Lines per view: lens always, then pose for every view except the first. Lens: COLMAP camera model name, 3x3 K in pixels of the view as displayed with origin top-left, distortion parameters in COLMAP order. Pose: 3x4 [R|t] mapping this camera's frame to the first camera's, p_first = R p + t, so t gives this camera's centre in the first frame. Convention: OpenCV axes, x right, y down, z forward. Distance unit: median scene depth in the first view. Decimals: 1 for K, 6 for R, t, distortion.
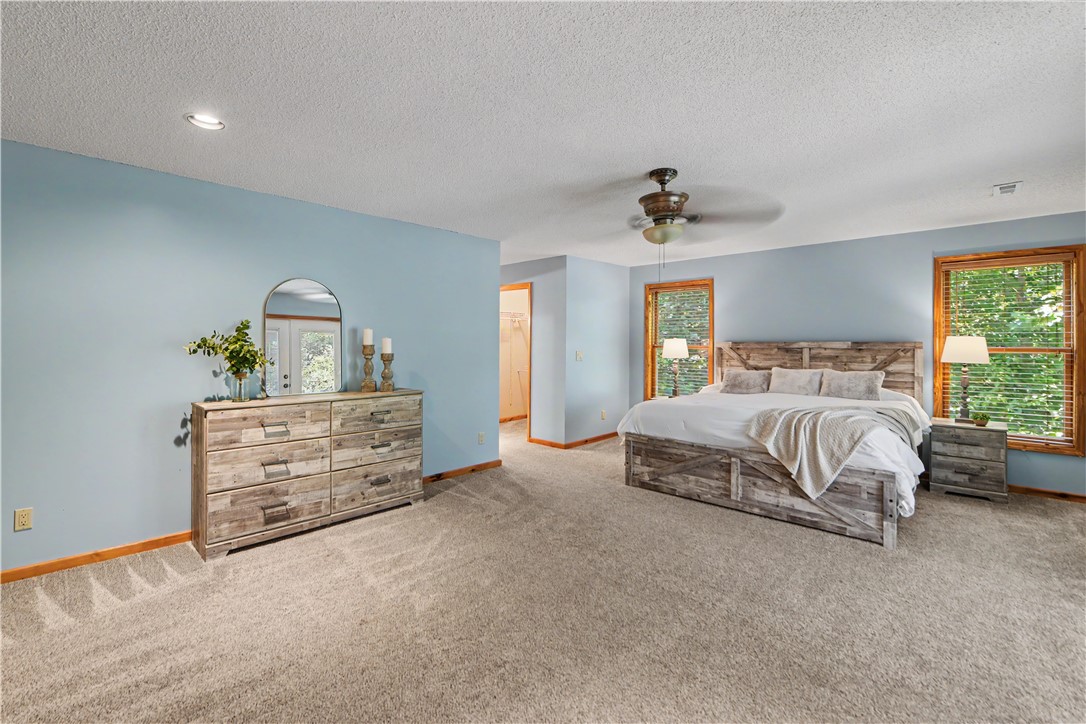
lens RADIAL K [[464.3, 0, 540.9], [0, 464.3, 351.0], [0, 0, 1]] dist [-0.000430, -0.000019]
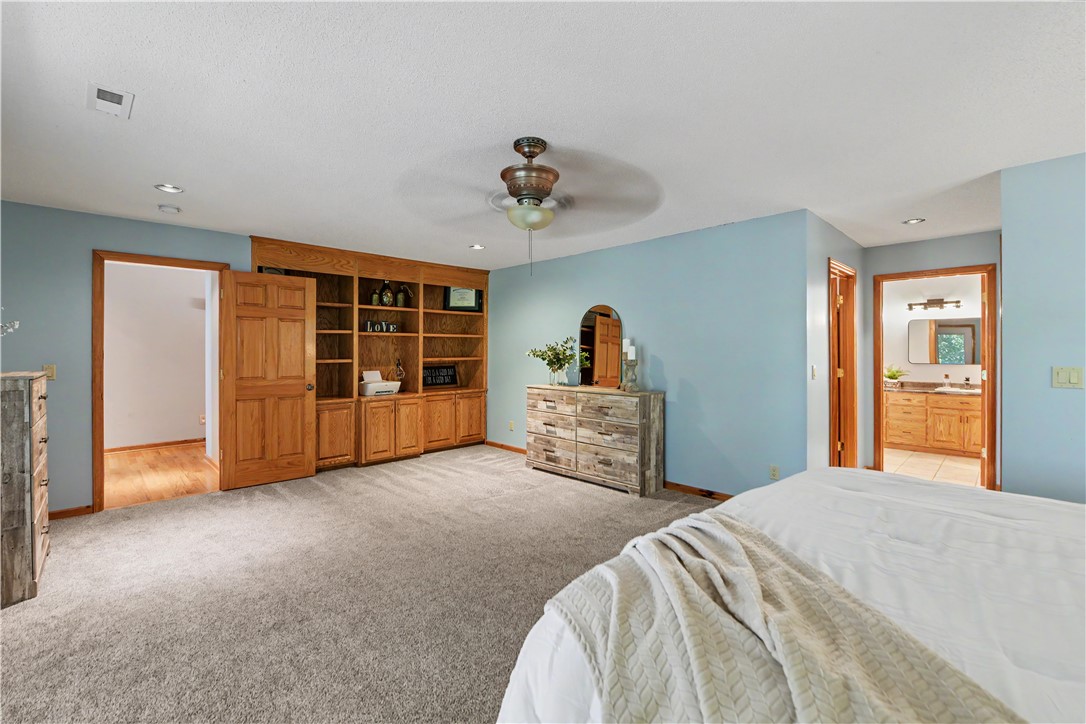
lens RADIAL K [[464.3, 0, 541.1], [0, 464.3, 356.7], [0, 0, 1]] dist [-0.000430, -0.000019]
pose [[-0.016260, 0.011786, -0.999798, 0.911456], [-0.012520, 0.999850, 0.011990, -0.014195], [0.999789, 0.012712, -0.016110, 0.860754]]
